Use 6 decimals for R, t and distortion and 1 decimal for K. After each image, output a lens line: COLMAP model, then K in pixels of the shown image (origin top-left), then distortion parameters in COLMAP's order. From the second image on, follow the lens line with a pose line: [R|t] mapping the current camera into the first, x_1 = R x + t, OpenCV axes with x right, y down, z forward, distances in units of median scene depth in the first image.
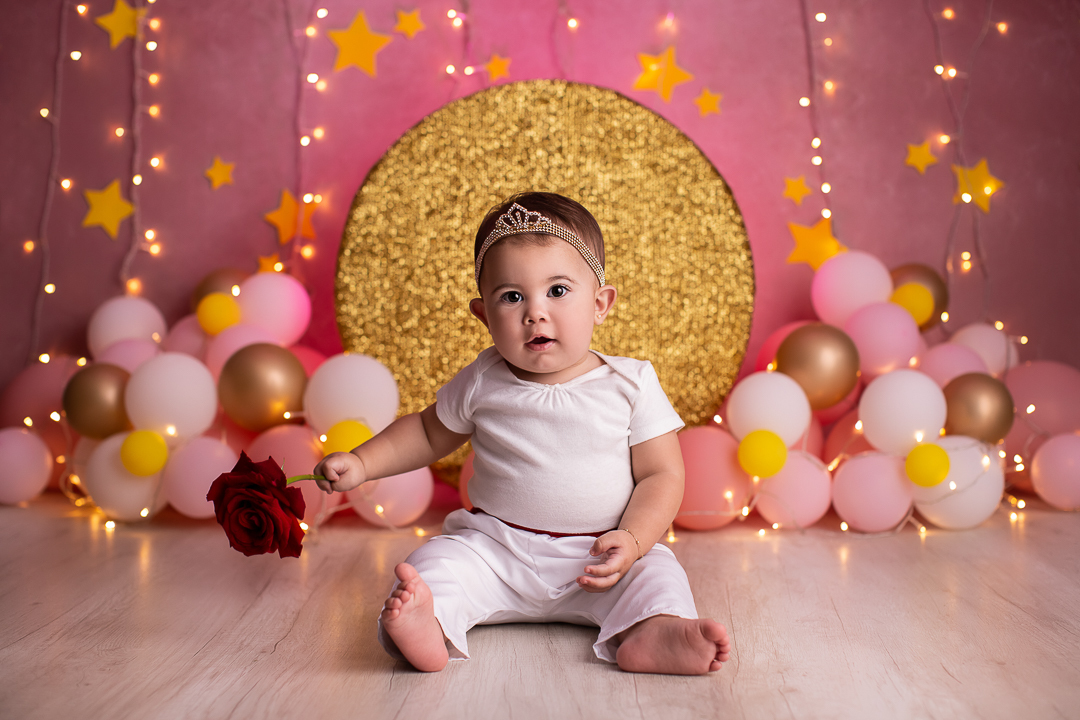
lens RADIAL K [[1623.5, 0, 542.1], [0, 1623.5, 357.5], [0, 0, 1]] dist [-0.143846, -0.005320]
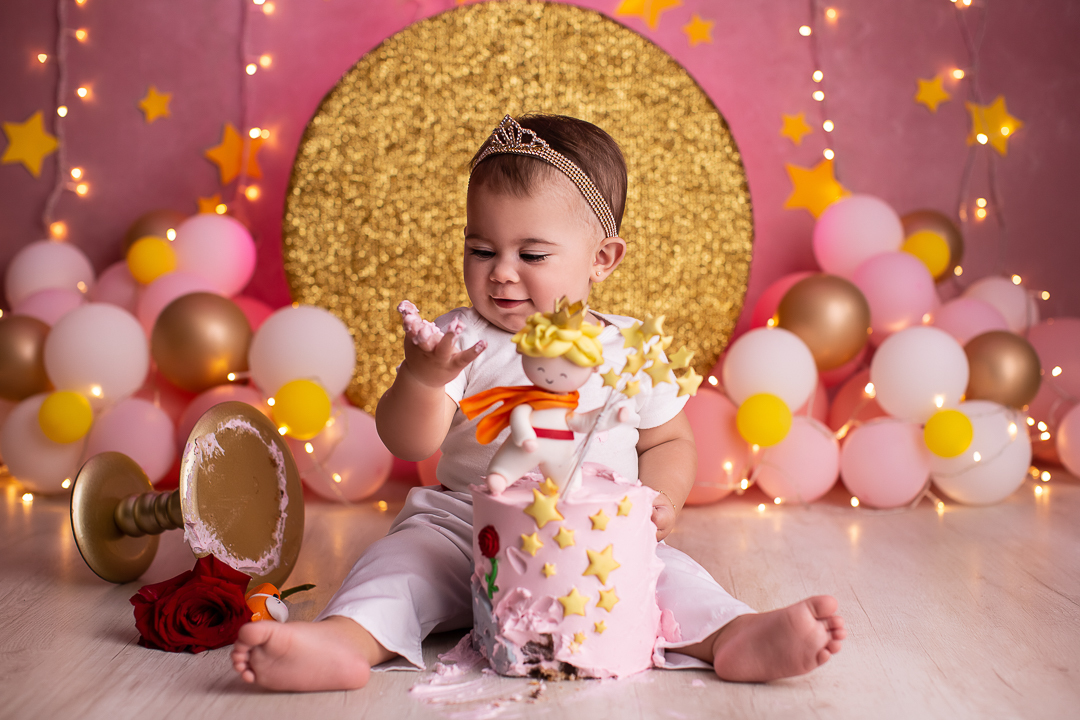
lens RADIAL K [[1653.5, 0, 554.9], [0, 1653.5, 362.0], [0, 0, 1]] dist [-0.152164, 0.107593]
pose [[0.999393, 0.004339, 0.034577, -0.009547], [-0.005272, 0.999623, 0.026933, 0.003647], [-0.034447, -0.027098, 0.999039, 0.091714]]
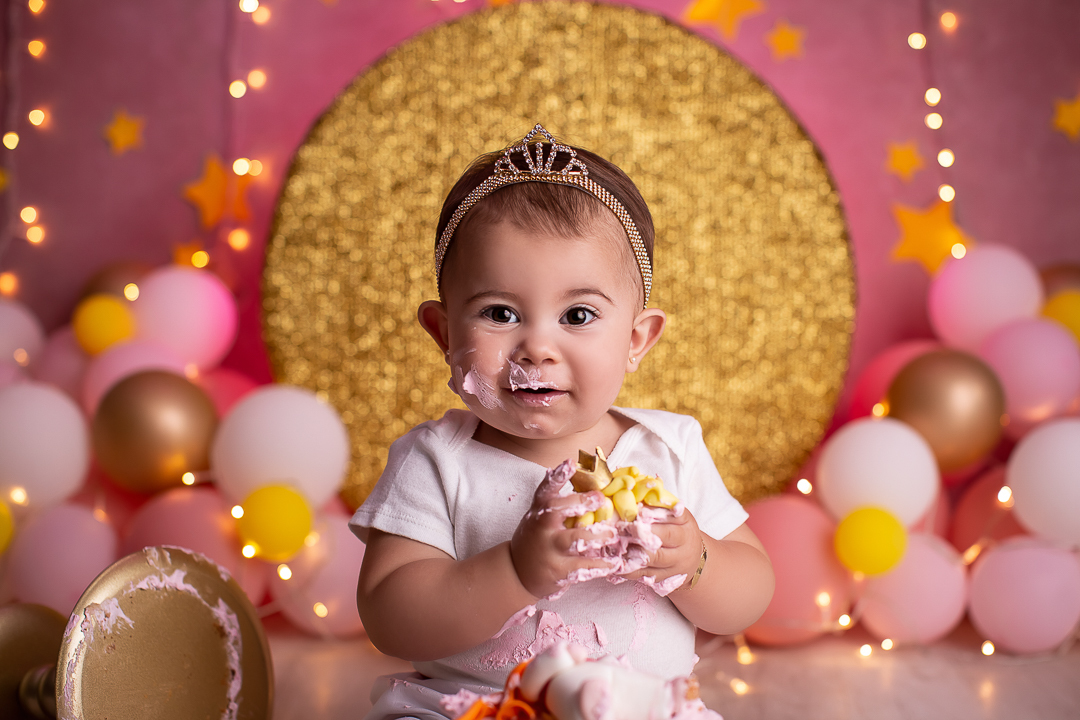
lens RADIAL K [[1687.8, 0, 565.9], [0, 1687.8, 358.5], [0, 0, 1]] dist [-0.140098, 0.042936]
pose [[0.999955, 0.009107, -0.002589, 0.007236], [-0.009091, 0.999940, 0.006040, -0.019356], [0.002643, -0.006016, 0.999978, 0.268676]]
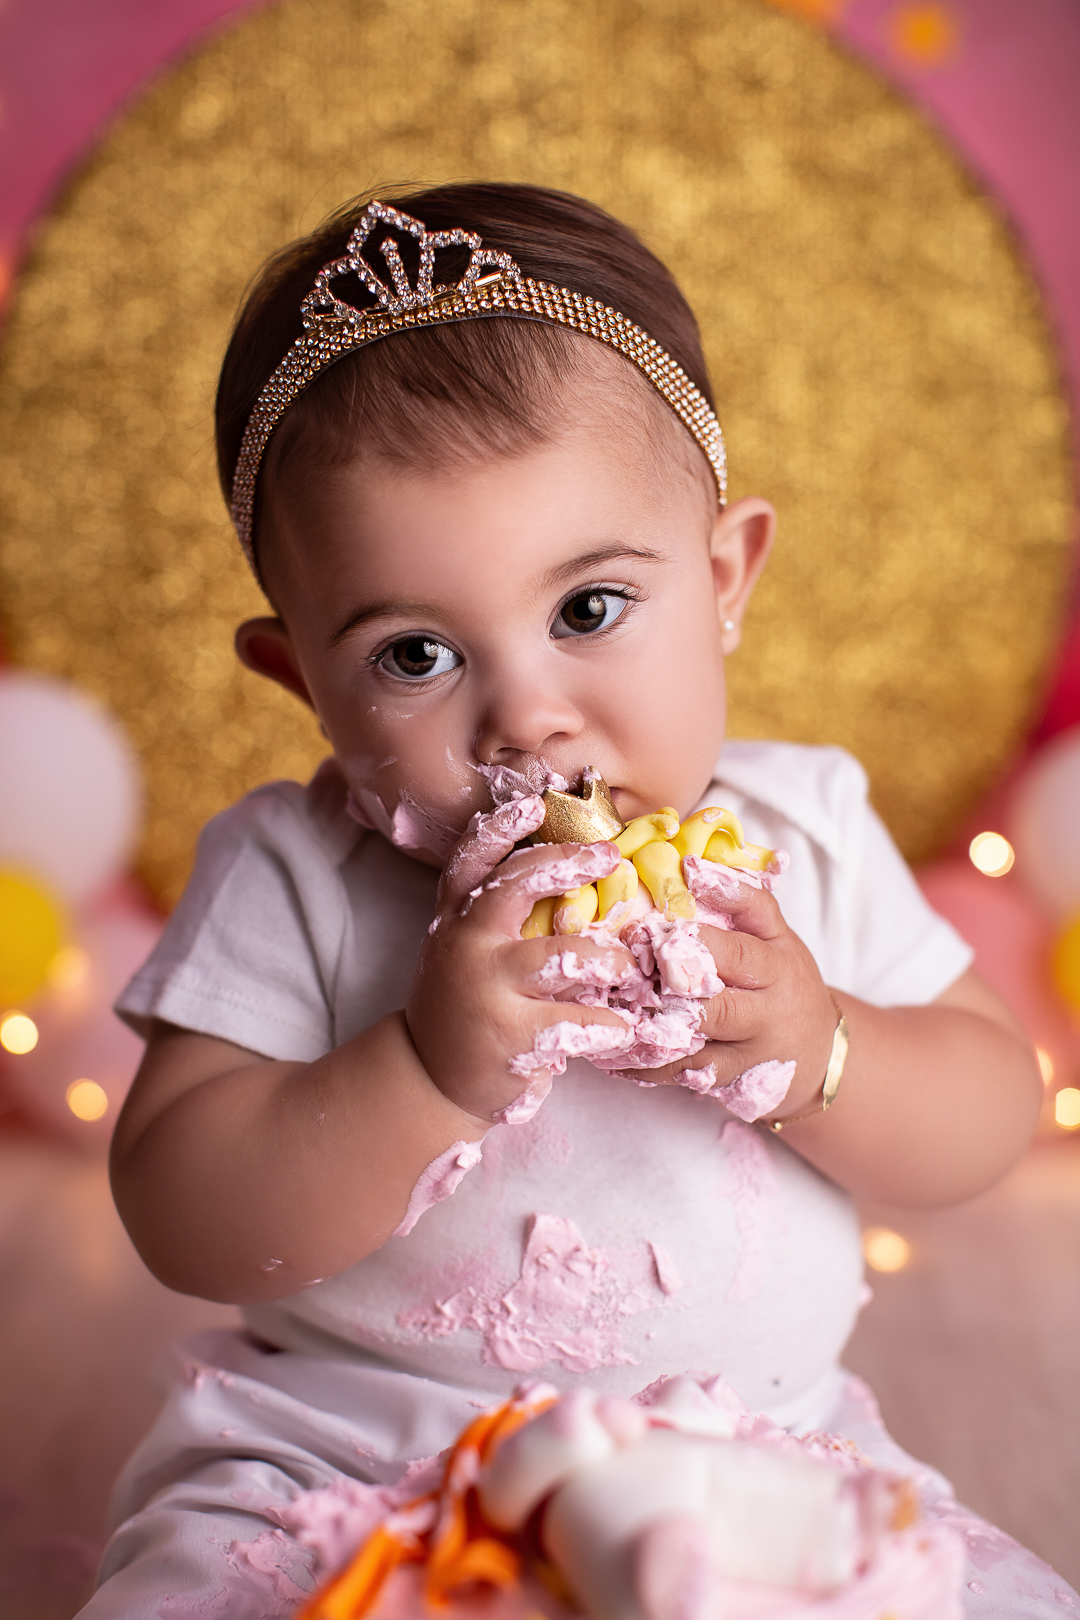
lens RADIAL K [[2531.7, 0, 537.9], [0, 2531.7, 810.2], [0, 0, 1]] dist [-0.140098, 0.042936]
pose [[0.999743, -0.005889, 0.021878, -0.008725], [0.003604, 0.994667, 0.103080, -0.030673], [-0.022368, -0.102975, 0.994432, 0.408182]]
